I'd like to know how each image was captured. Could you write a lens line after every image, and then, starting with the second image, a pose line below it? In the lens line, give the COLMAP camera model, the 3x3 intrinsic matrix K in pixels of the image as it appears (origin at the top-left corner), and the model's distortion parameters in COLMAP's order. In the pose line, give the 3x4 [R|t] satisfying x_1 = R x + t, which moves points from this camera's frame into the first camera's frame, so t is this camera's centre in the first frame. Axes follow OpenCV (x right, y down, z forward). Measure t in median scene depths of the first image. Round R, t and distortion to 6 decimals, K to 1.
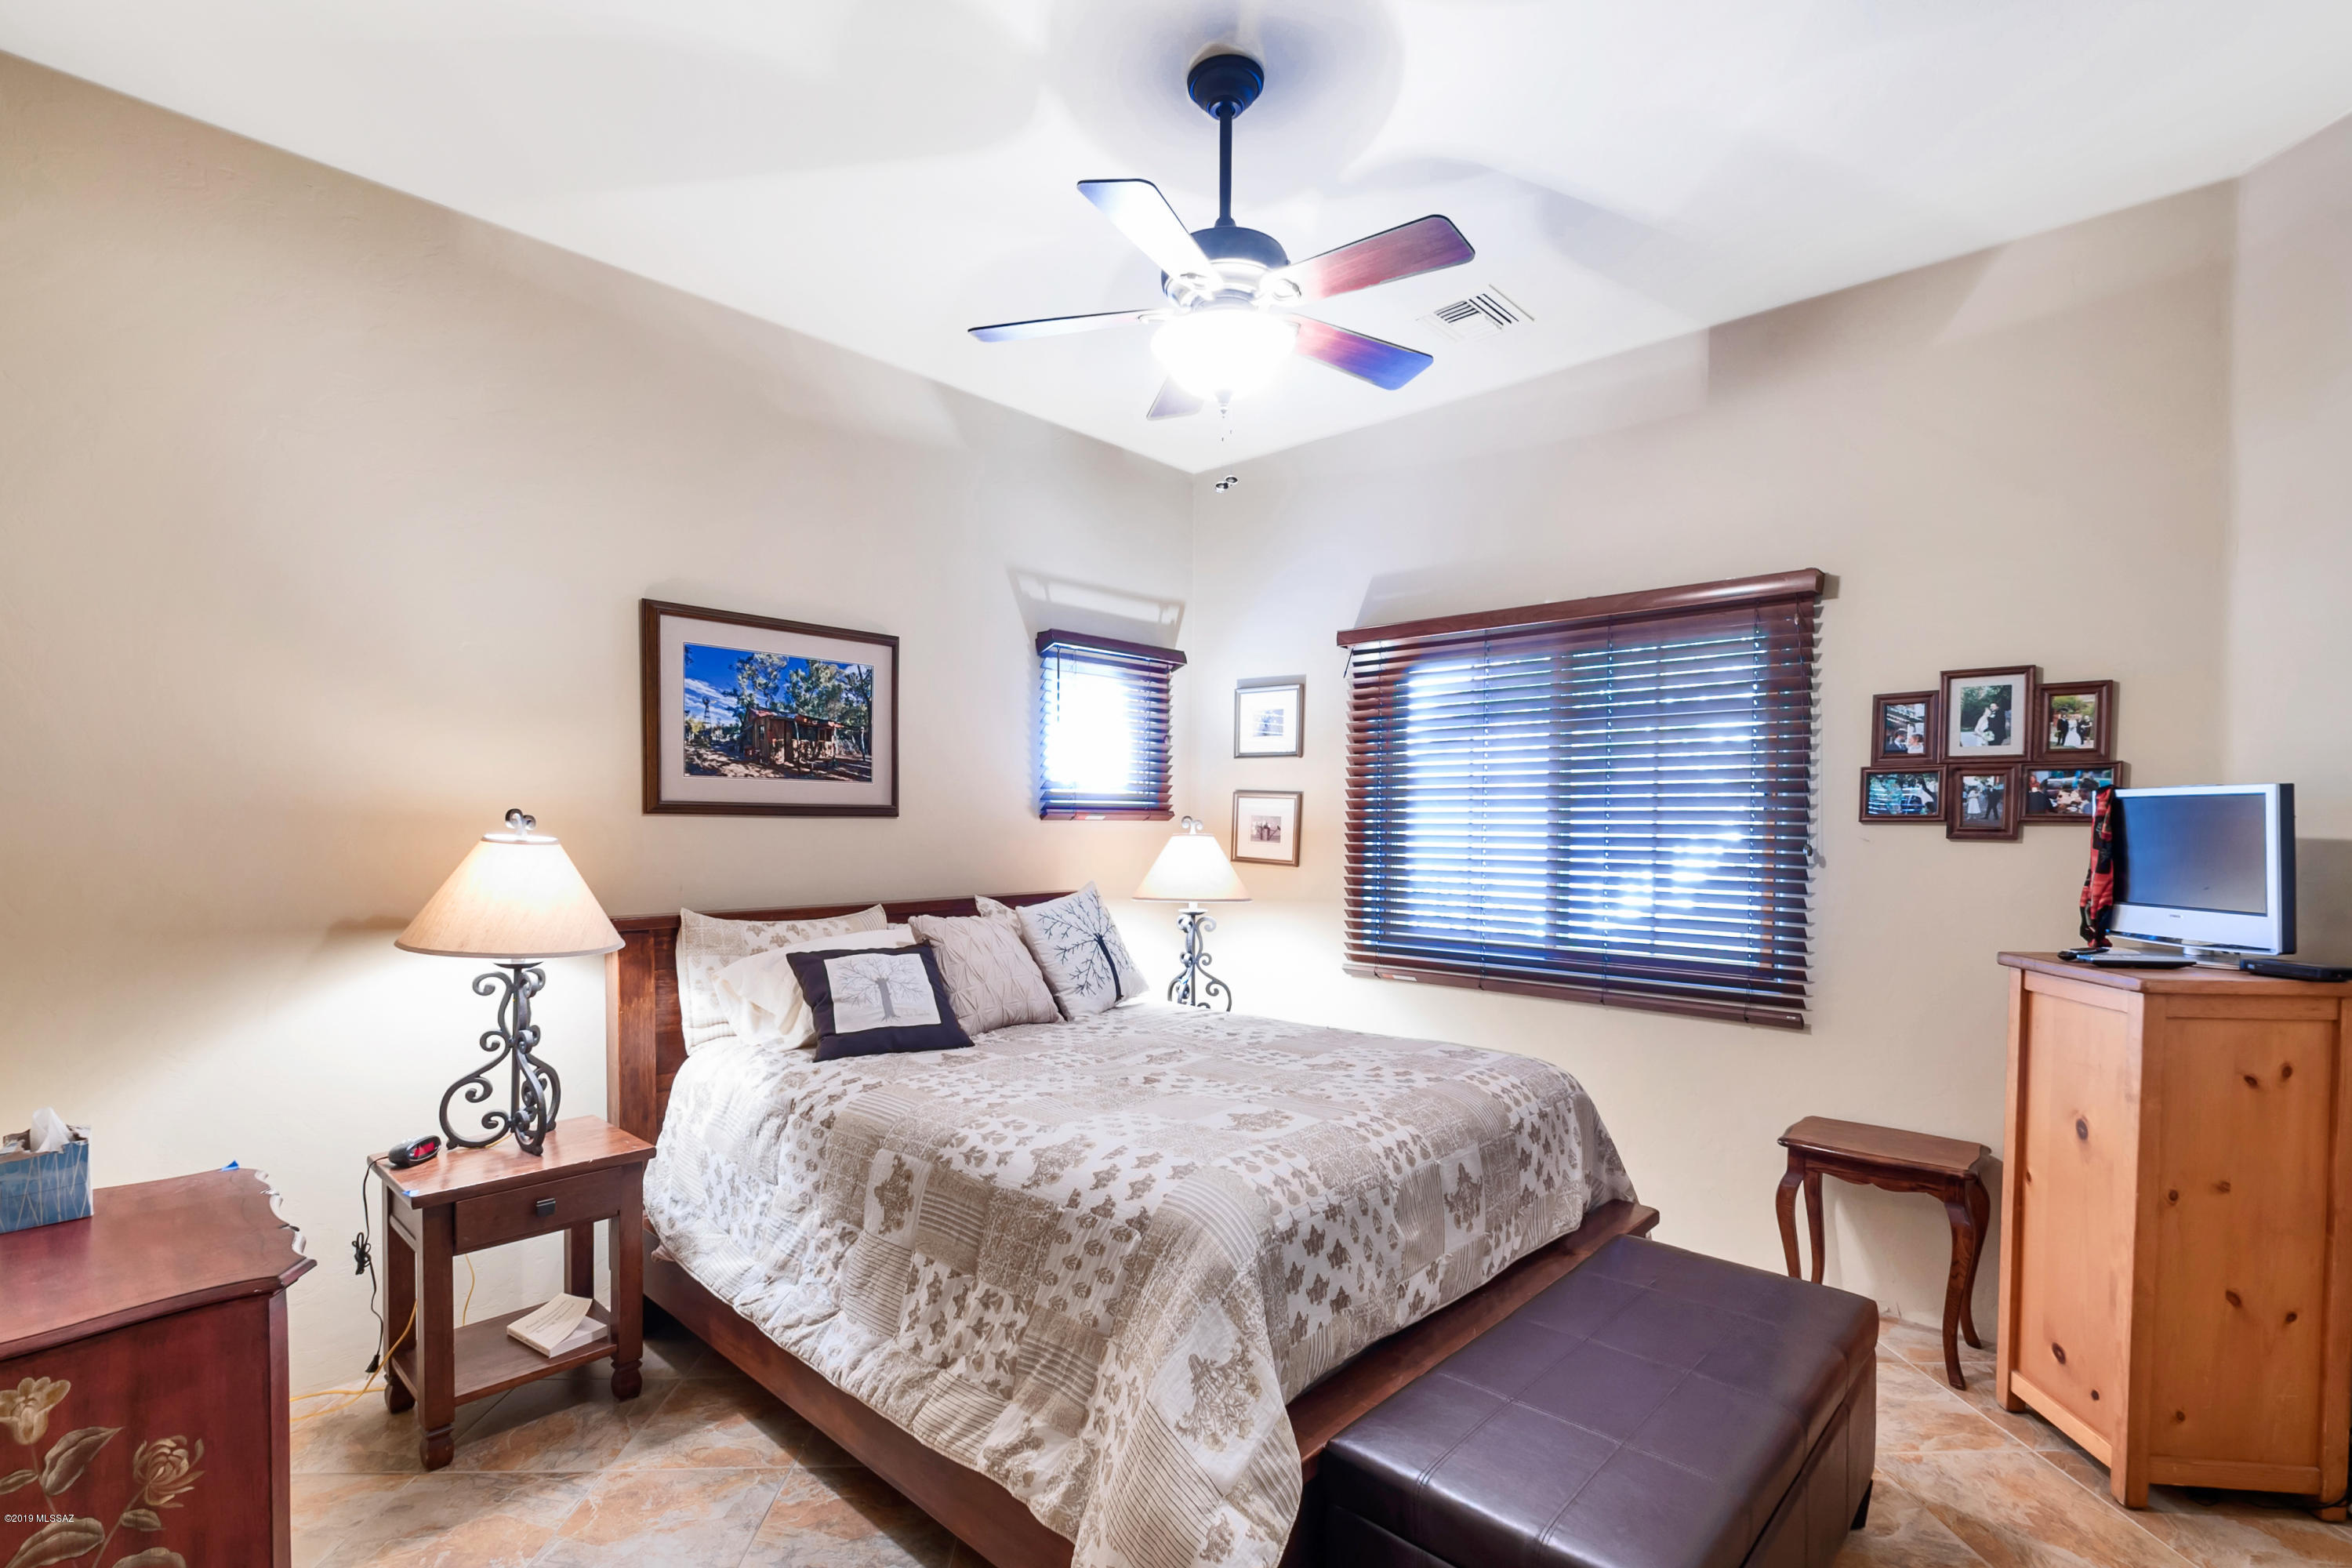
lens RADIAL K [[1067.5, 0, 1163.5], [0, 1067.5, 832.3], [0, 0, 1]] dist [0.000860, -0.000742]
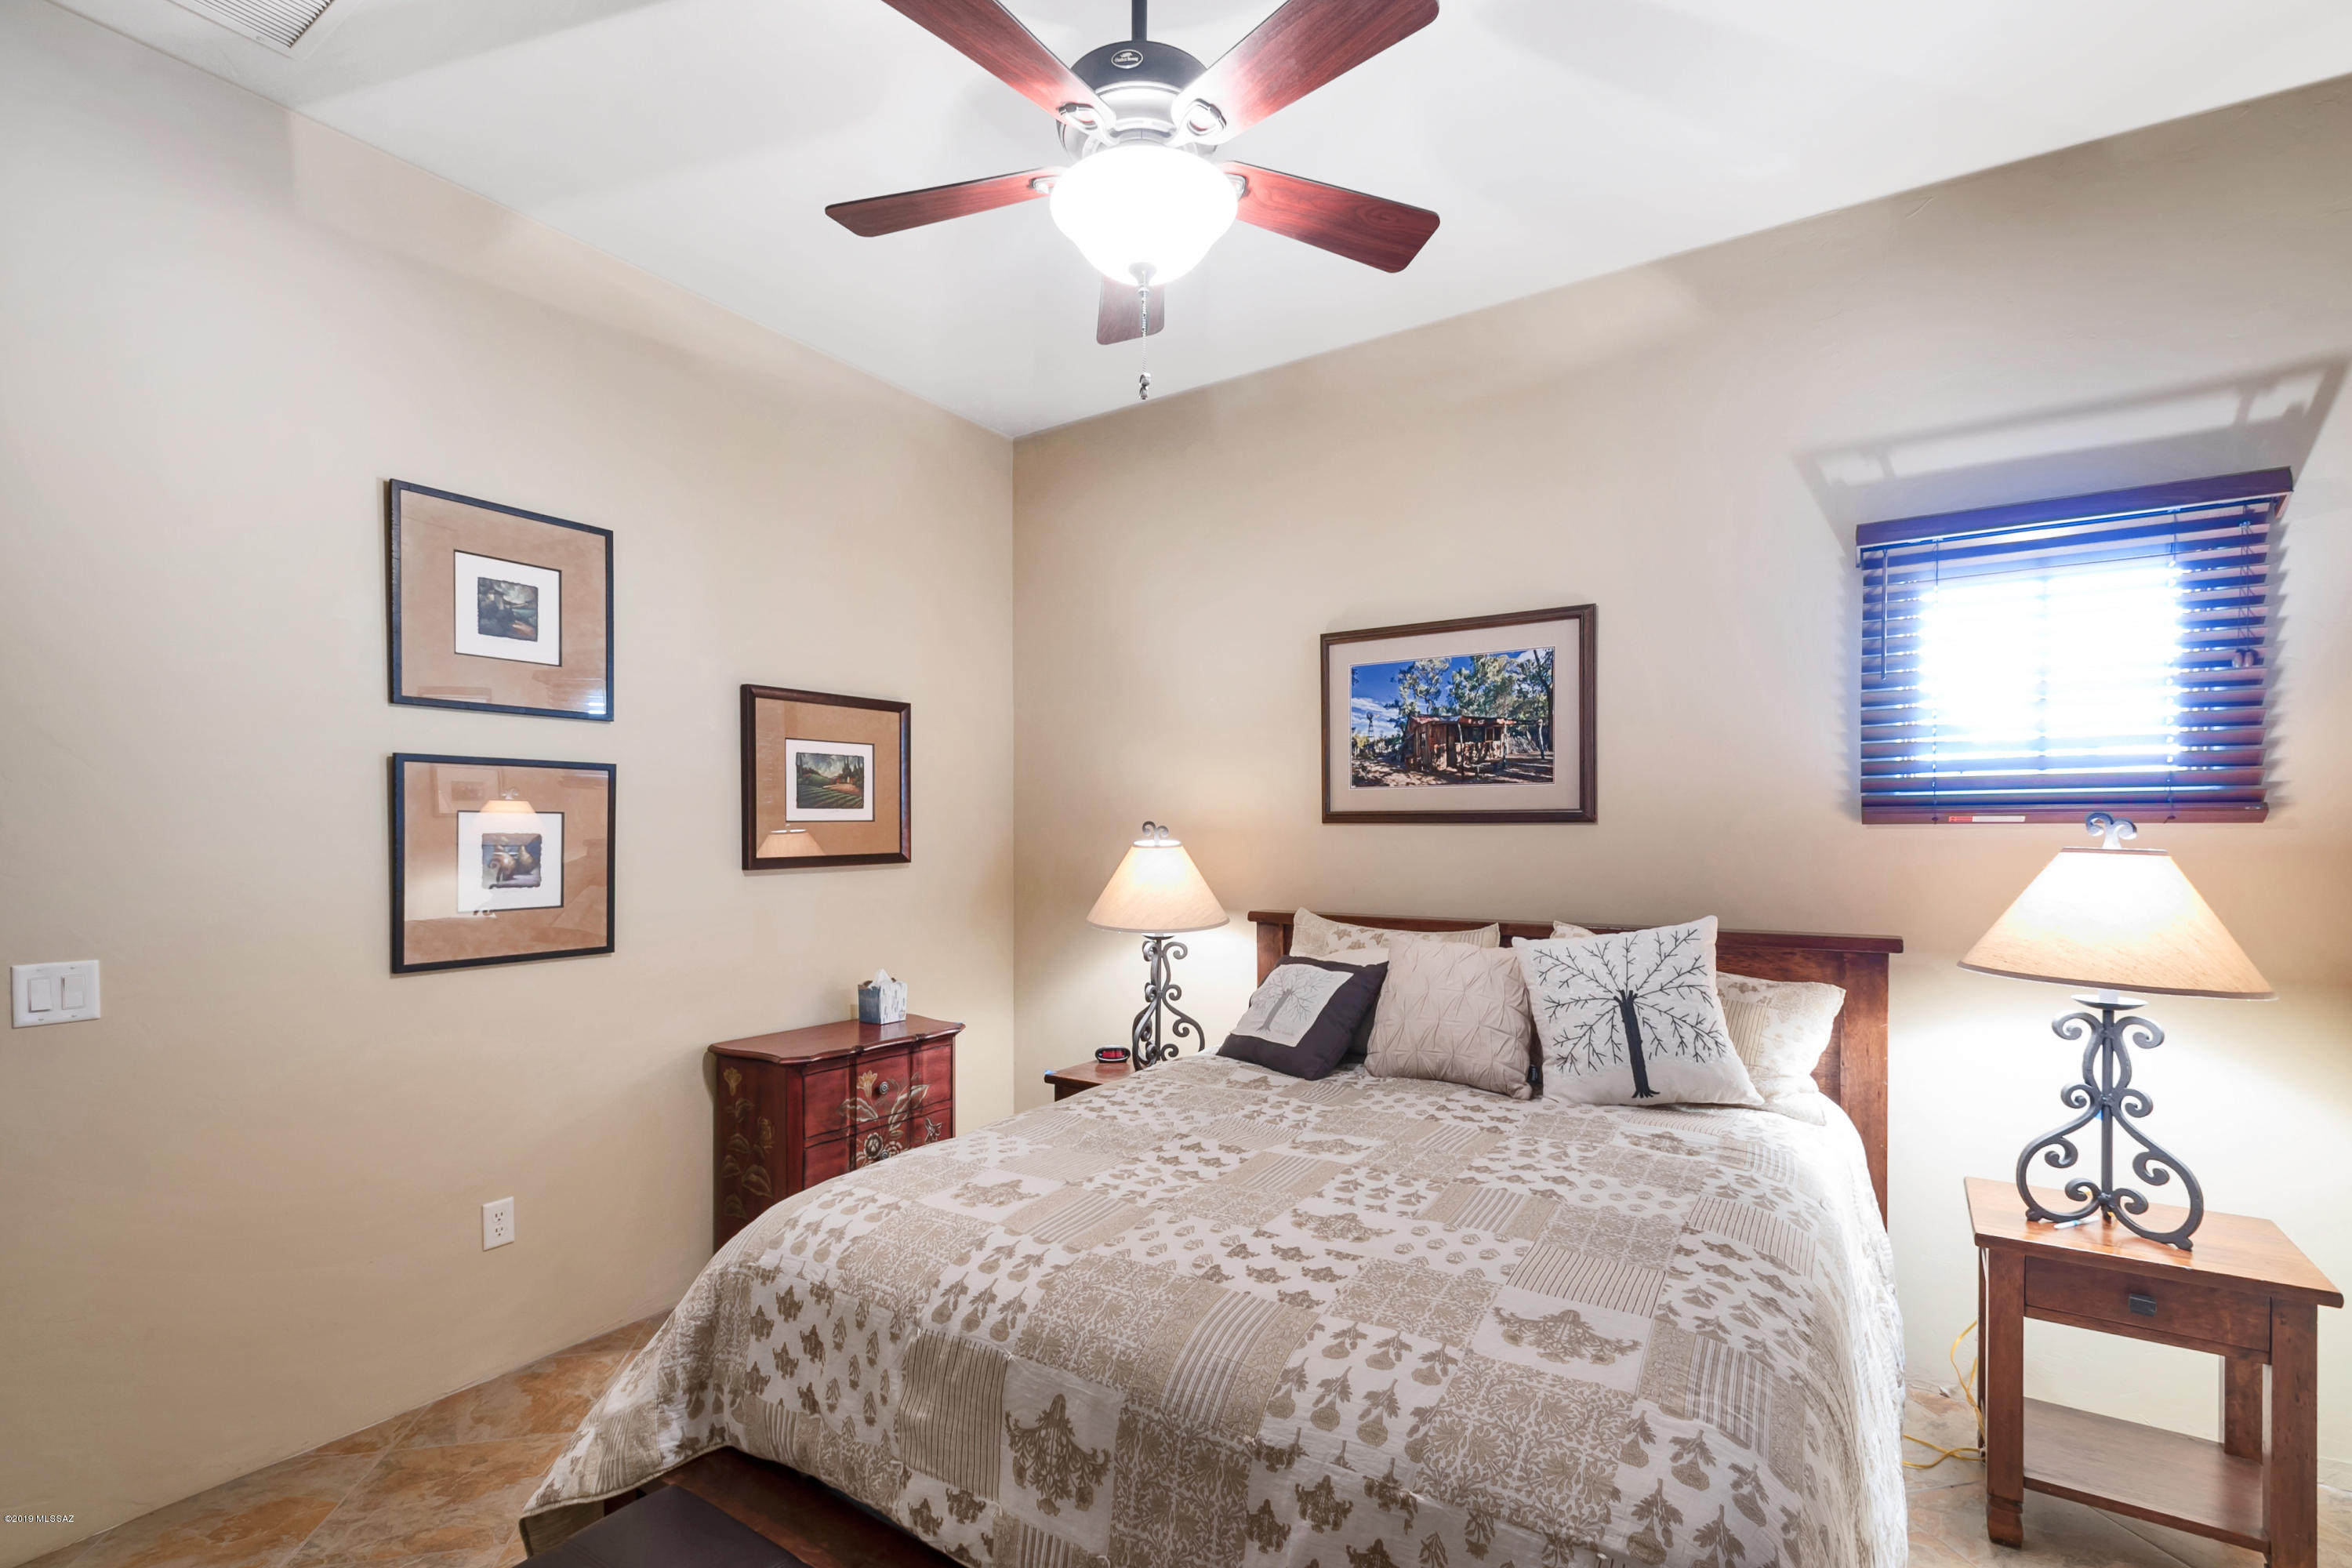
lens RADIAL K [[1049.2, 0, 1162.5], [0, 1049.2, 815.9], [0, 0, 1]] dist [0.001003, -0.000610]
pose [[0.178088, -0.023746, -0.983728, 0.539698], [-0.009984, 0.999614, -0.025936, 0.004772], [0.983964, 0.014441, 0.177782, 0.595148]]
